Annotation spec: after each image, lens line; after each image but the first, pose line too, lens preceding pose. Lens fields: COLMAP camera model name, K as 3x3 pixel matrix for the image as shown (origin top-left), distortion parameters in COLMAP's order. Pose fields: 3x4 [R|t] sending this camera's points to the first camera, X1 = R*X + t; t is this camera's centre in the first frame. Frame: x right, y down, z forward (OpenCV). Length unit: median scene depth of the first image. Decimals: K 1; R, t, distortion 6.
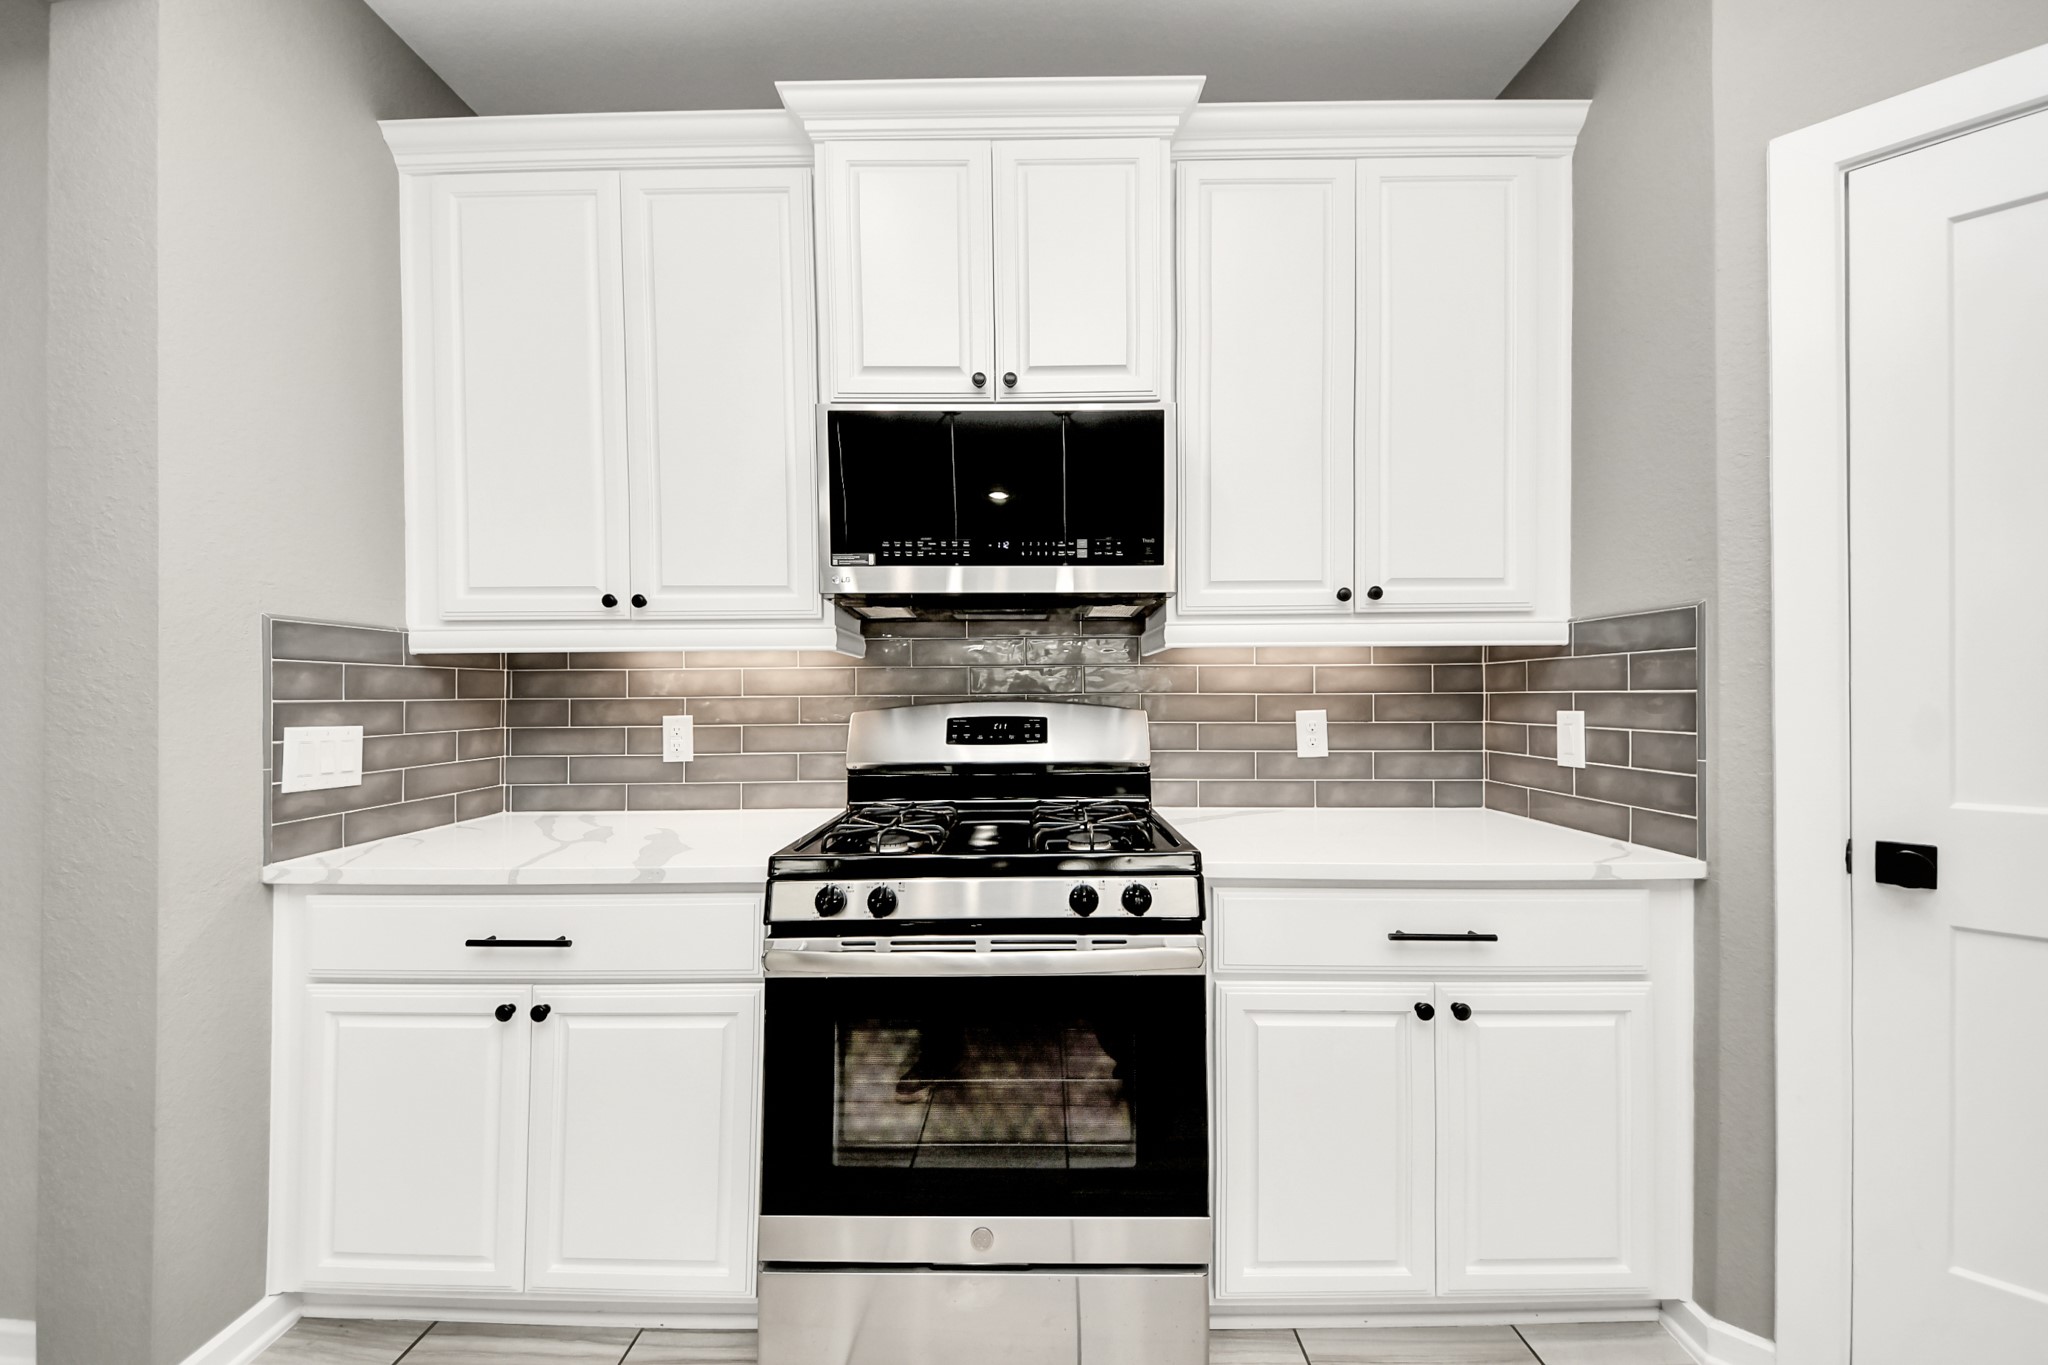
lens RADIAL K [[747.5, 0, 1022.4], [0, 747.5, 694.0], [0, 0, 1]] dist [-0.000023, -0.000318]
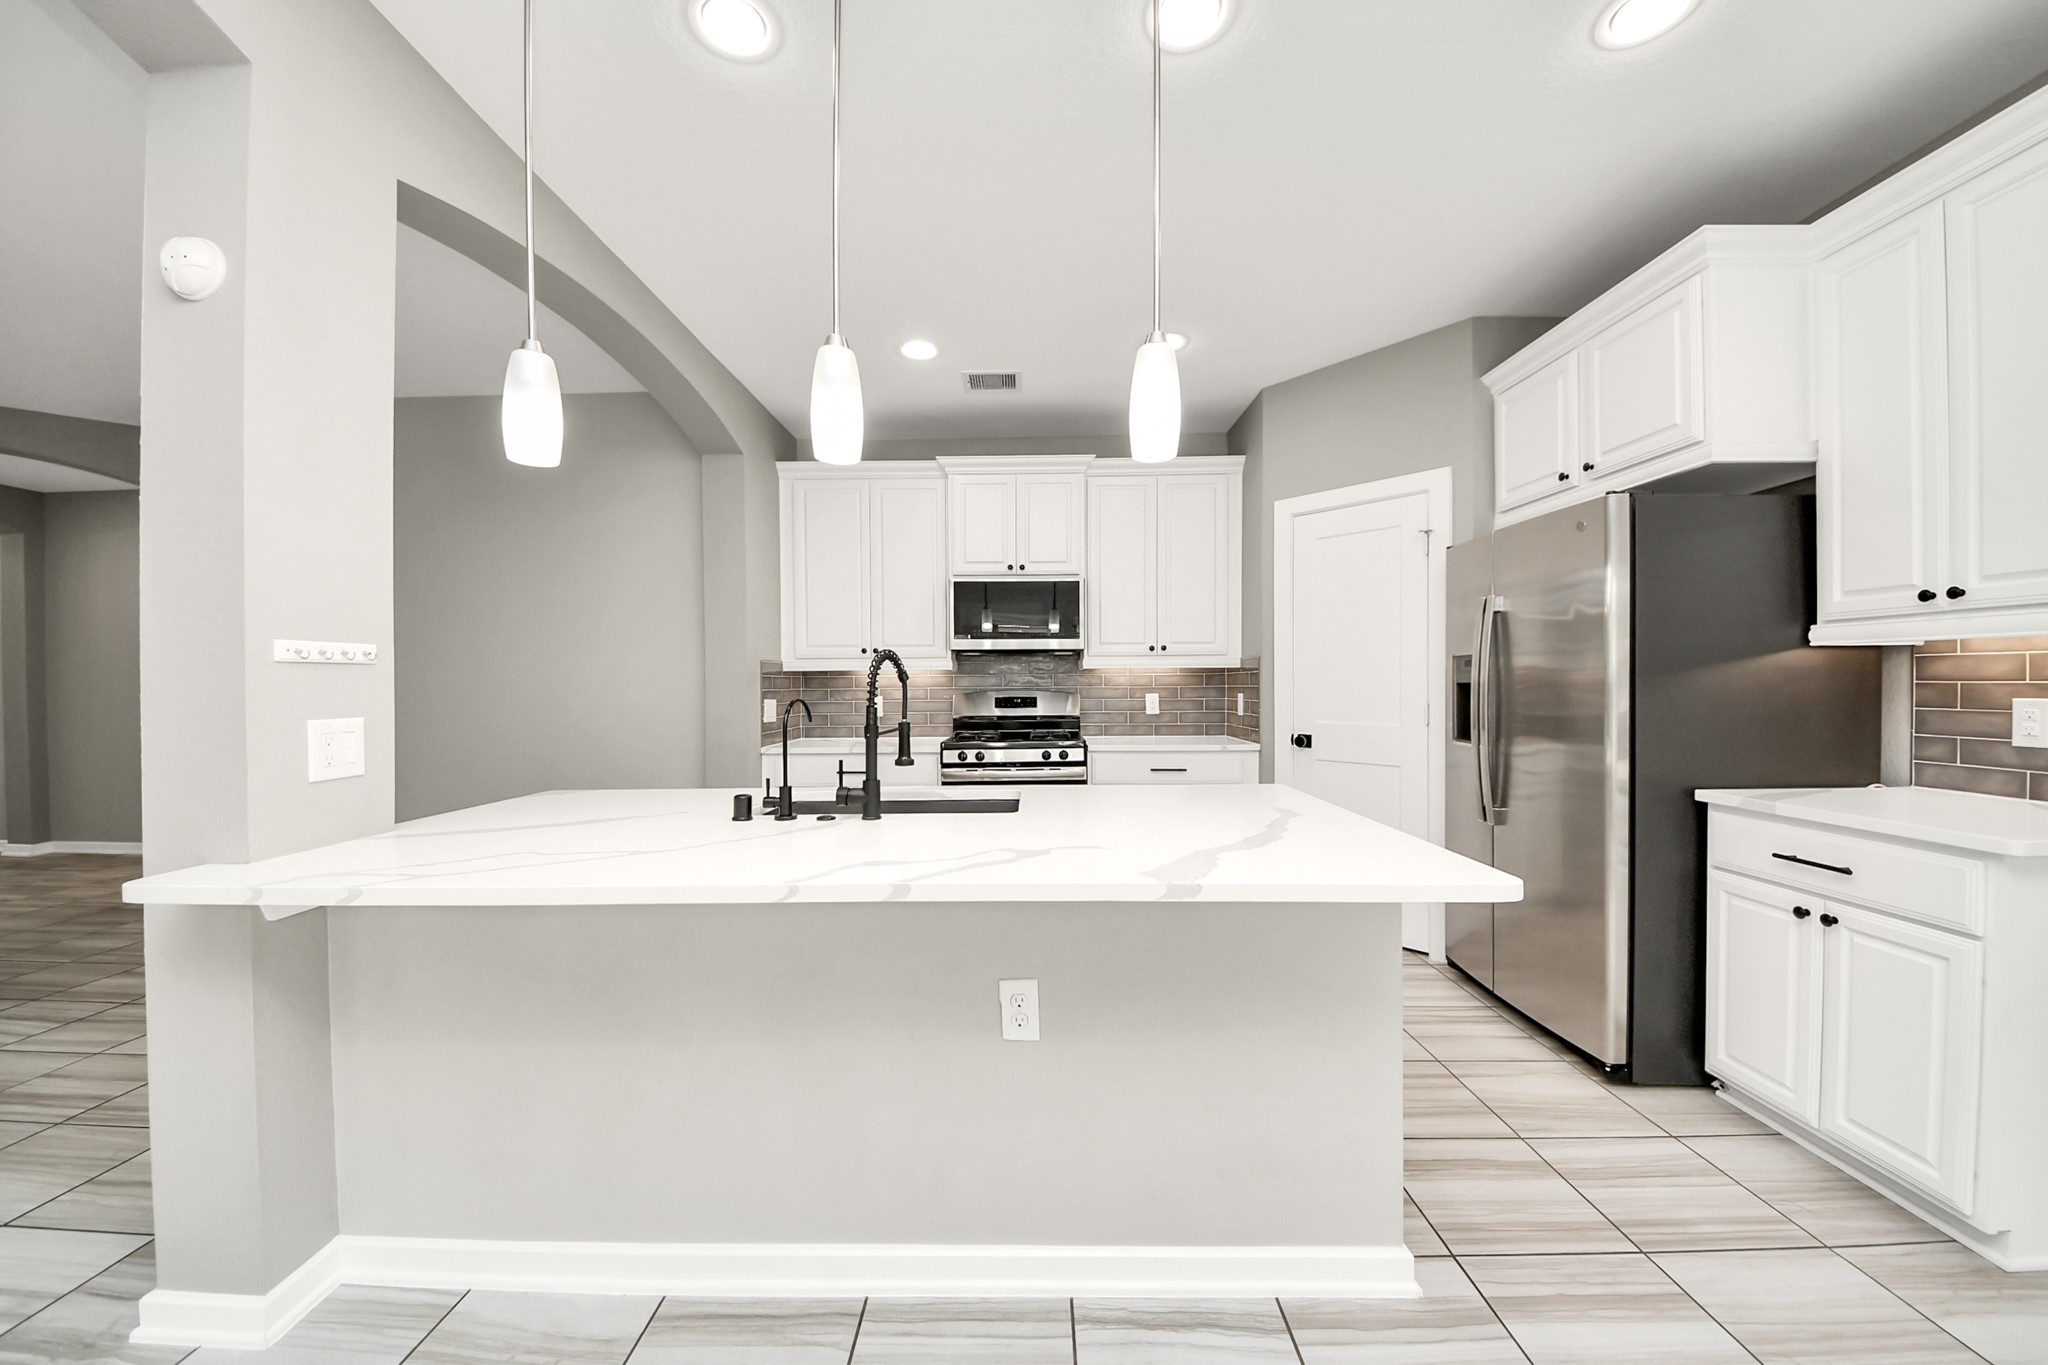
lens RADIAL K [[720.3, 0, 1016.7], [0, 720.3, 692.4], [0, 0, 1]] dist [0.020424, -0.016142]
pose [[0.999714, -0.001285, -0.023871, 0.023911], [0.001532, 0.999946, 0.010324, -0.007599], [0.023857, -0.010358, 0.999662, -1.484726]]
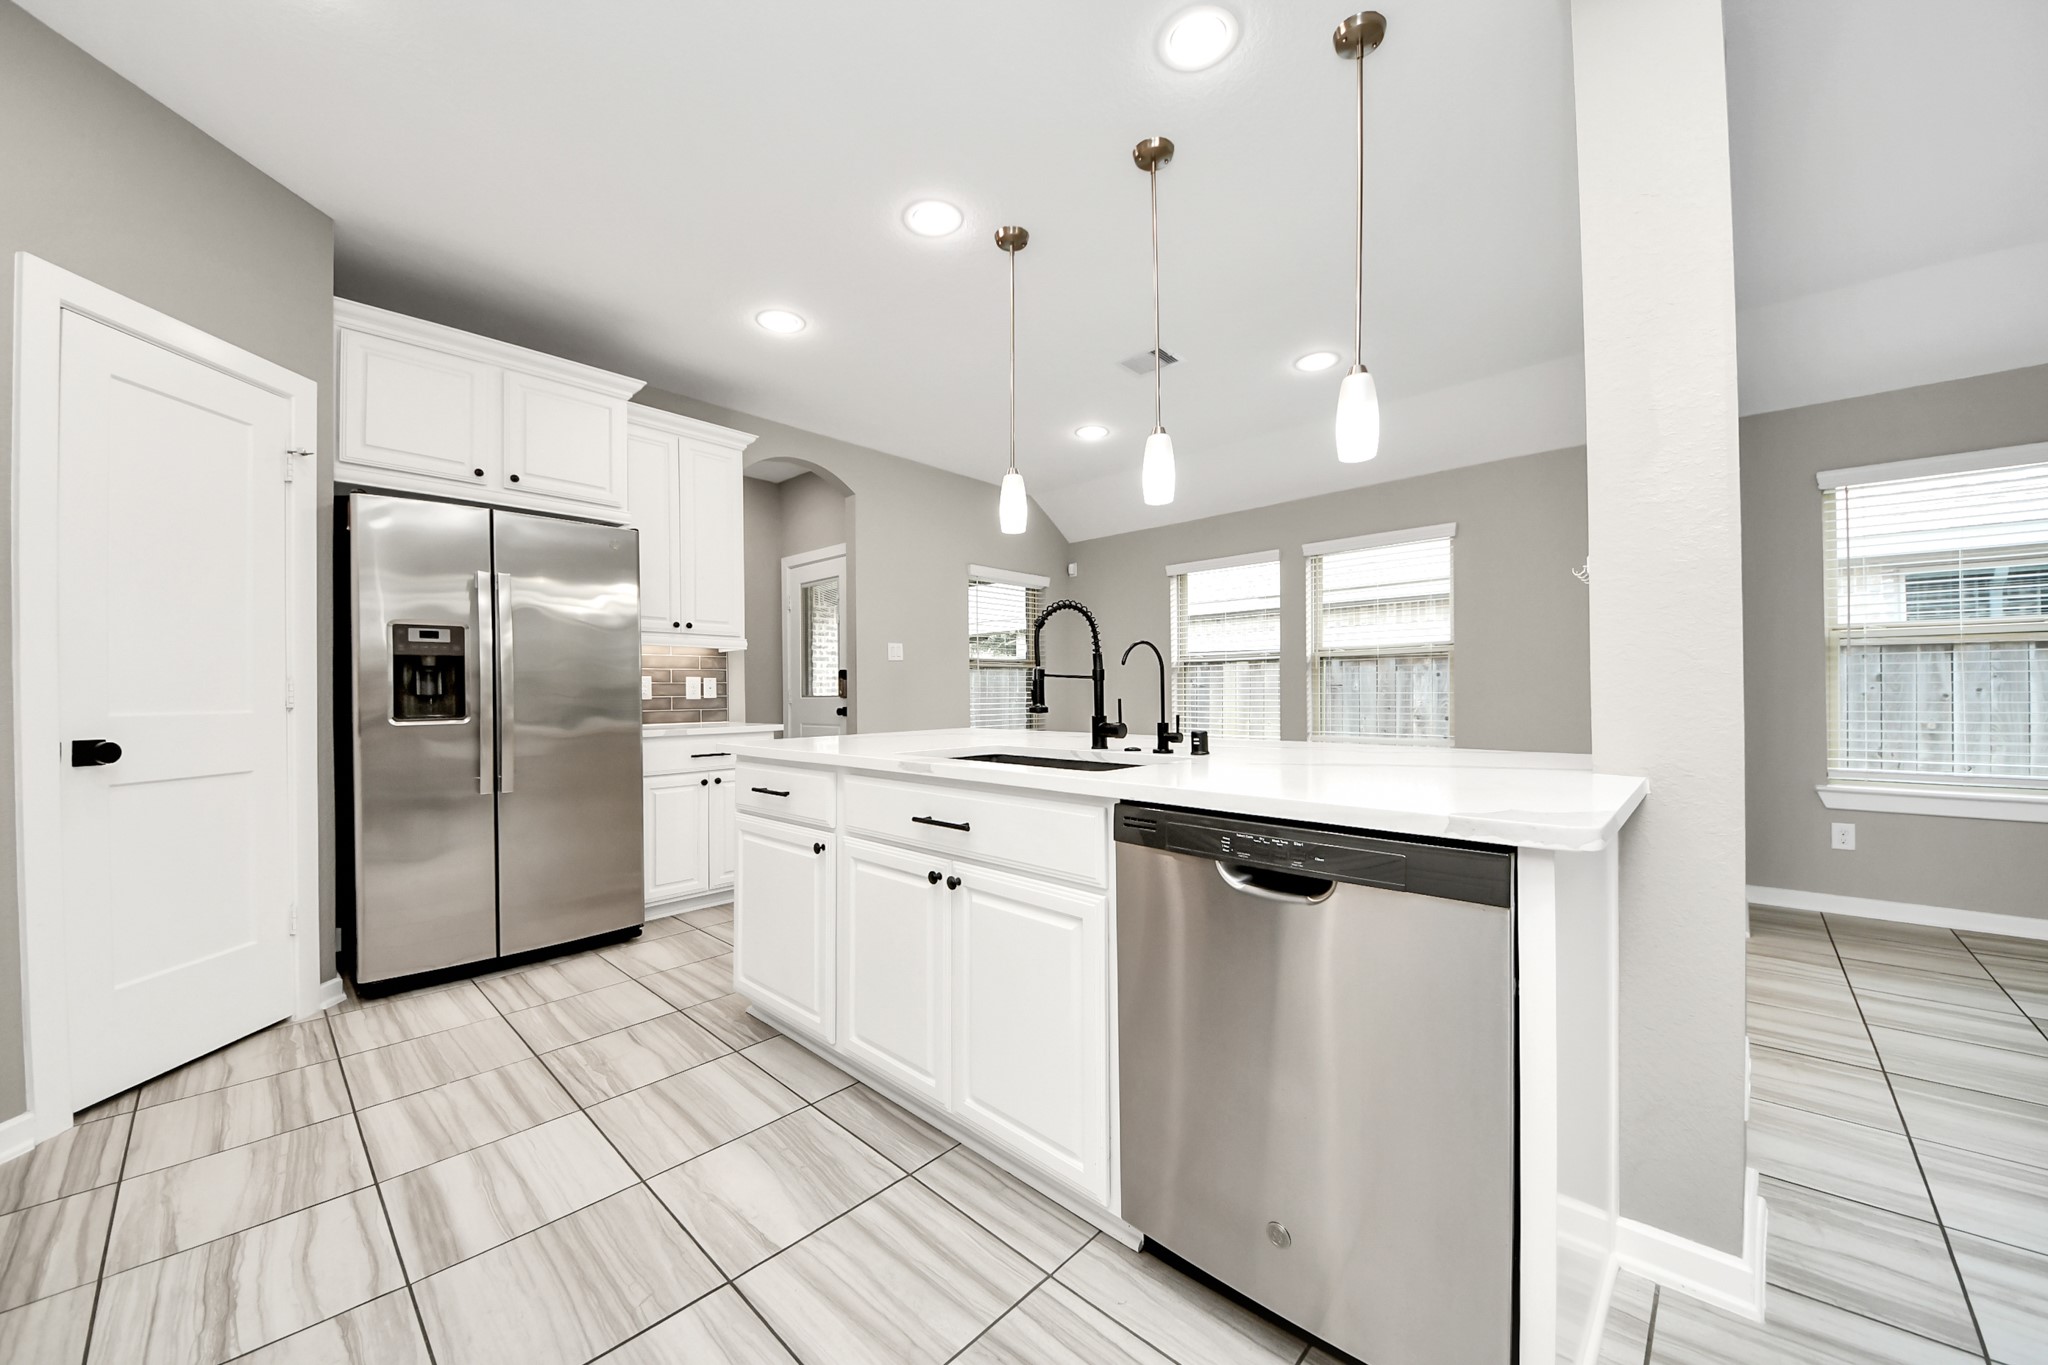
lens RADIAL K [[748.2, 0, 1072.4], [0, 748.2, 689.1], [0, 0, 1]] dist [-0.000273, -0.008342]
pose [[-0.770931, 0.018719, 0.636643, -1.030044], [0.016852, 0.999818, -0.008990, 0.098082], [-0.636695, 0.003798, -0.771106, 0.592022]]
